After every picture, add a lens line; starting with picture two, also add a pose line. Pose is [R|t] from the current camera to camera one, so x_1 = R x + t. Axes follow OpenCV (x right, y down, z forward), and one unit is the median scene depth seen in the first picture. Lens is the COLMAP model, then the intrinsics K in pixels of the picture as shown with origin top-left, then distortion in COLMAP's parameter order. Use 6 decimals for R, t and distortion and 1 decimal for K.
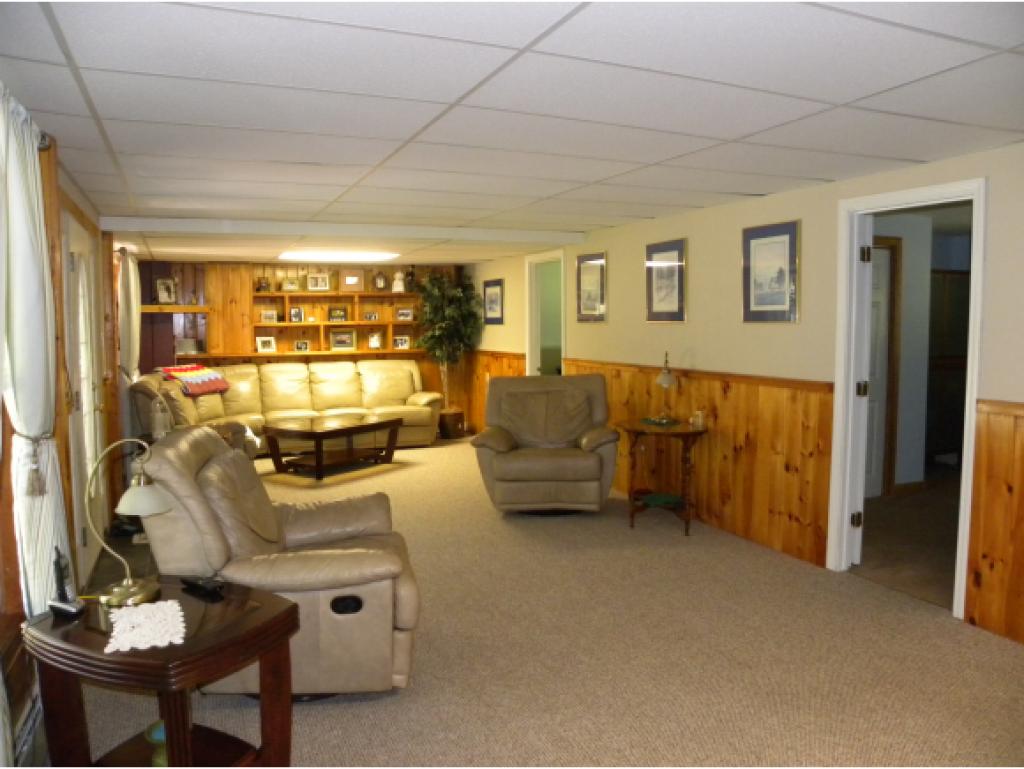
lens RADIAL K [[775.6, 0, 522.1], [0, 775.6, 390.7], [0, 0, 1]] dist [-0.148462, 0.103582]
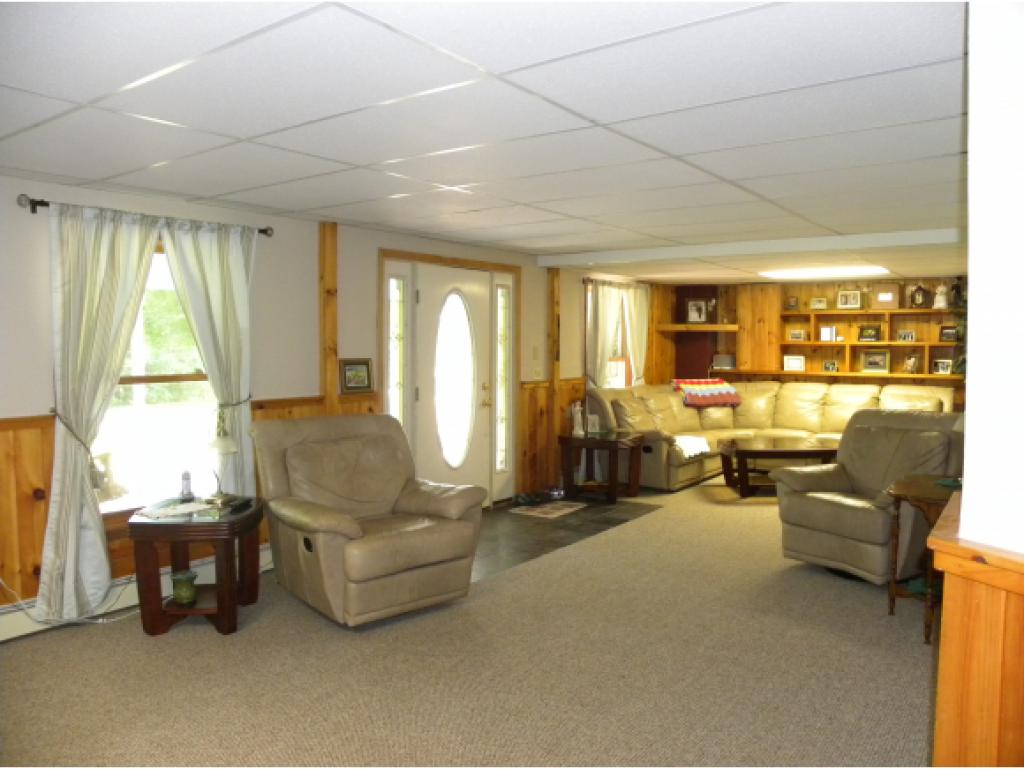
lens RADIAL K [[775.6, 0, 522.1], [0, 775.6, 390.7], [0, 0, 1]] dist [-0.148462, 0.103582]
pose [[0.512466, 0.058411, -0.856719, 0.345794], [-0.079423, 0.996631, 0.020442, -0.016876], [0.855027, 0.057567, 0.515379, 0.183359]]
